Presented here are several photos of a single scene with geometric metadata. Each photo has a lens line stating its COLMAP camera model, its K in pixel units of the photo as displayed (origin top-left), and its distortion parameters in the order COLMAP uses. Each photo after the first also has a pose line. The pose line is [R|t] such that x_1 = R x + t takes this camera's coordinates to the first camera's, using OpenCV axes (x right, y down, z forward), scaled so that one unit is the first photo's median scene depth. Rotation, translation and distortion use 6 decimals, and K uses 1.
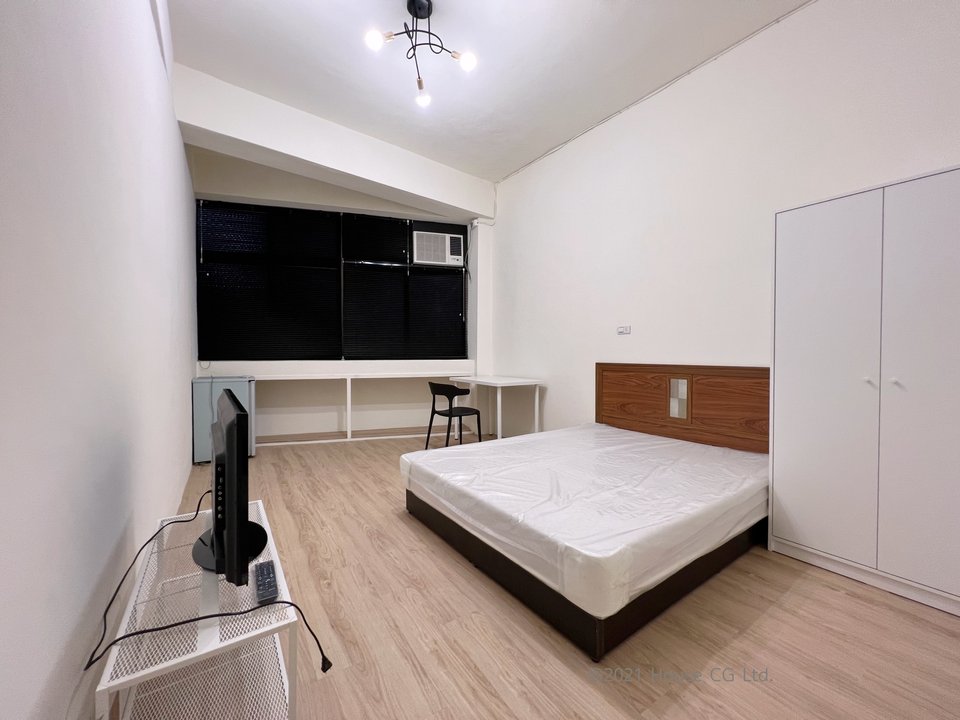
lens RADIAL K [[385.3, 0, 474.3], [0, 385.3, 357.8], [0, 0, 1]] dist [-0.045867, -0.000206]
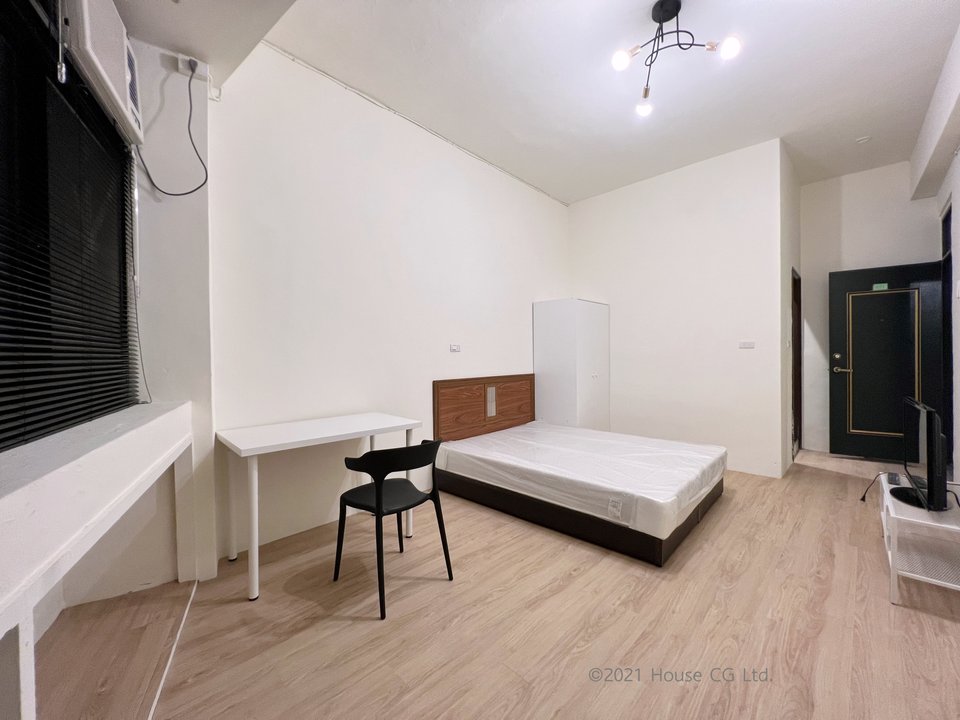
lens RADIAL K [[379.1, 0, 480.0], [0, 379.1, 360.0], [0, 0, 1]] dist [-0.018237, -0.000174]
pose [[-0.201874, -0.006423, 0.979390, -1.224335], [0.027613, 0.999544, 0.012247, -0.091396], [-0.979022, 0.029516, -0.201605, 2.115942]]
